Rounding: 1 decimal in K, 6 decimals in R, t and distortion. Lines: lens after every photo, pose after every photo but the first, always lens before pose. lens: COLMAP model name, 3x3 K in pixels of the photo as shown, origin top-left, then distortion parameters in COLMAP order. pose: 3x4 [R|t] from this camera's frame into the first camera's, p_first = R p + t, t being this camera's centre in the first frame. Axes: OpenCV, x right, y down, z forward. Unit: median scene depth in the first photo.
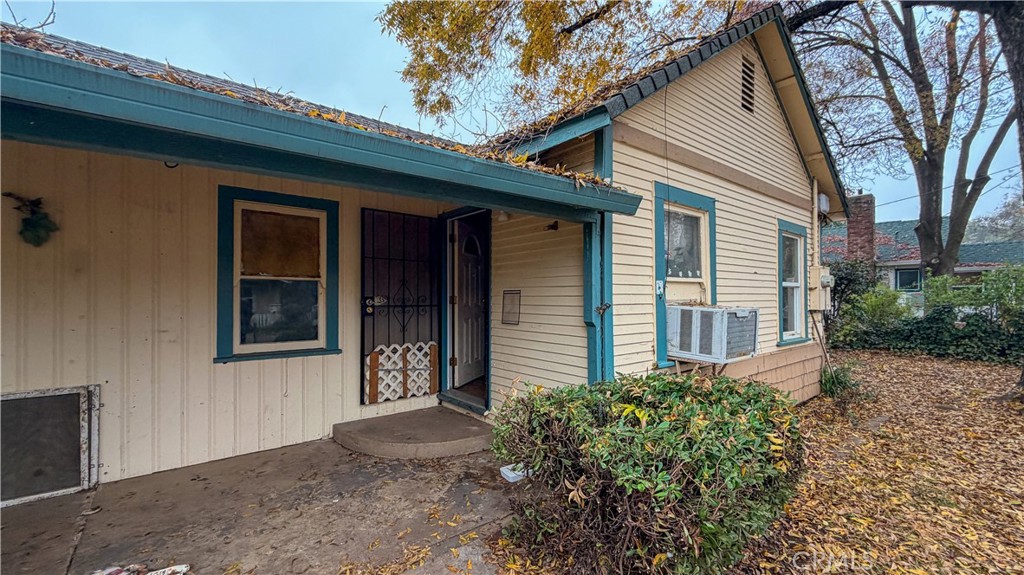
lens RADIAL K [[421.0, 0, 520.5], [0, 421.0, 291.9], [0, 0, 1]] dist [-0.001870, 0.000171]
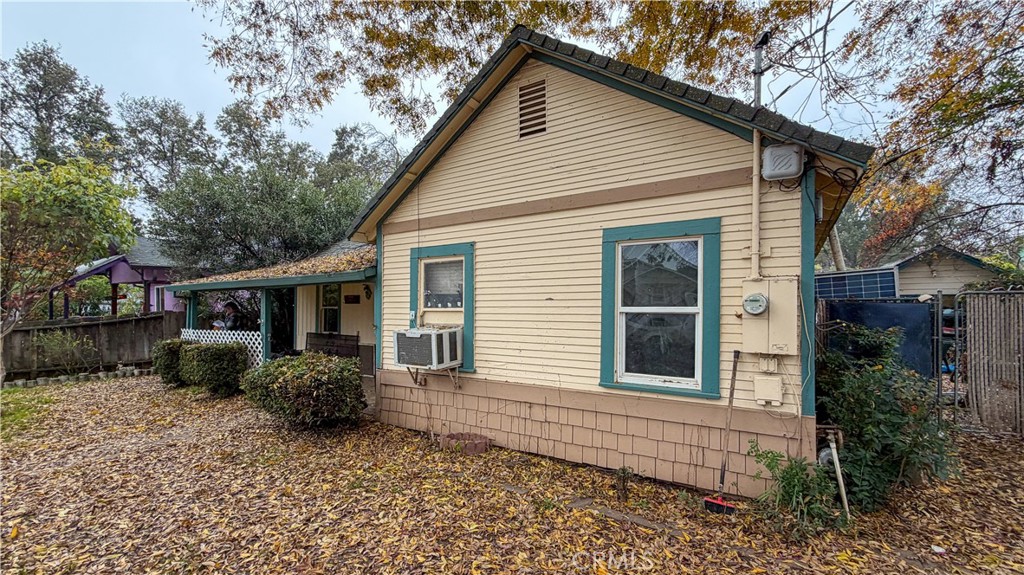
lens RADIAL K [[421.0, 0, 510.2], [0, 421.0, 303.3], [0, 0, 1]] dist [-0.001870, 0.000171]
pose [[0.310728, -0.006372, -0.950478, 0.456216], [0.007863, 0.999961, -0.004133, -0.010730], [0.950466, -0.006189, 0.310766, 0.201607]]
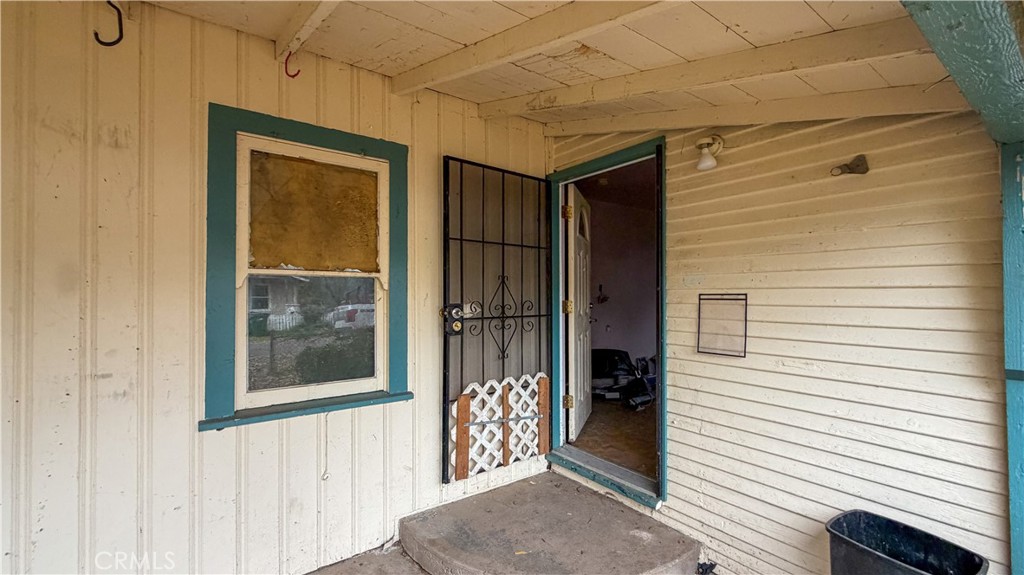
lens RADIAL K [[421.0, 0, 502.9], [0, 421.0, 286.5], [0, 0, 1]] dist [-0.001870, 0.000171]
pose [[0.998152, -0.002255, -0.060718, -0.257925], [0.001930, 0.999984, -0.005409, -0.010138], [0.060729, 0.005282, 0.998140, 0.405953]]
